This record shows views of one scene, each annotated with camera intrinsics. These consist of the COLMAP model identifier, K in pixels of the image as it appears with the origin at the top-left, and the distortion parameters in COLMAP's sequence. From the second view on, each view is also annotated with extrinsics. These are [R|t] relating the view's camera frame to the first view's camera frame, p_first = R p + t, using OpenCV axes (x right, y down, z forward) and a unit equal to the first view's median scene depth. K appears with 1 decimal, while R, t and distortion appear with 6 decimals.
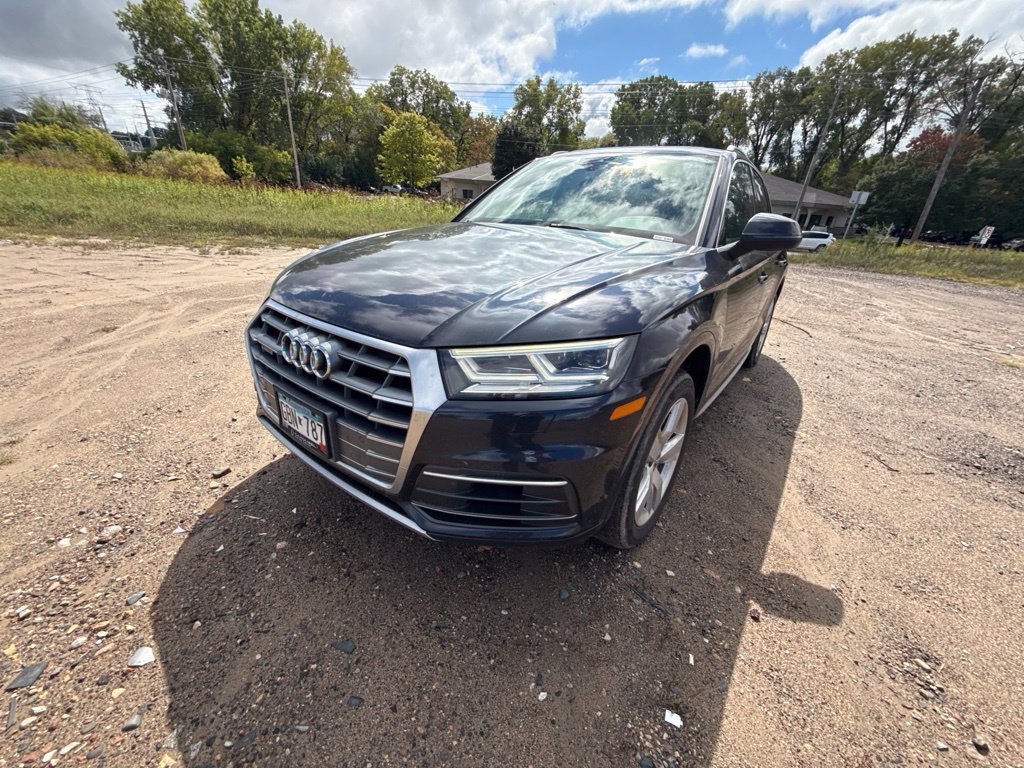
lens RADIAL K [[410.1, 0, 512.4], [0, 410.1, 383.3], [0, 0, 1]] dist [-0.001031, 0.000116]
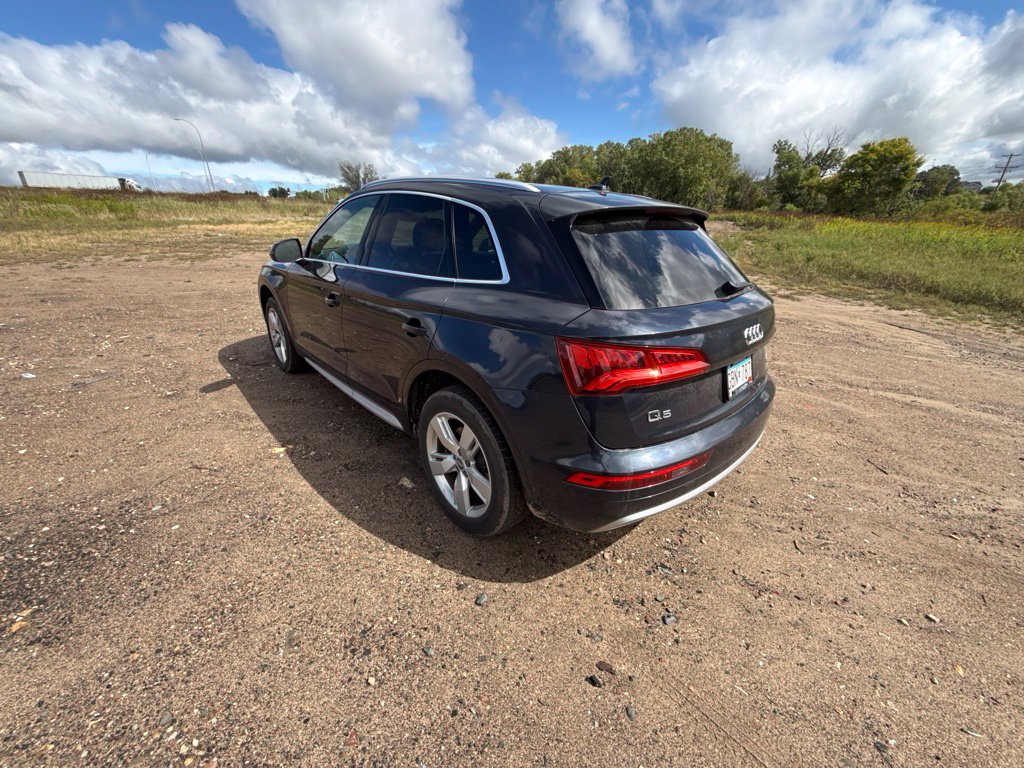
lens RADIAL K [[410.1, 0, 510.9], [0, 410.1, 390.8], [0, 0, 1]] dist [-0.001031, 0.000116]
pose [[-0.173890, 0.324546, -0.929748, 0.389347], [-0.422396, 0.828289, 0.368130, -0.160062], [0.889575, 0.456736, -0.006944, 0.375526]]
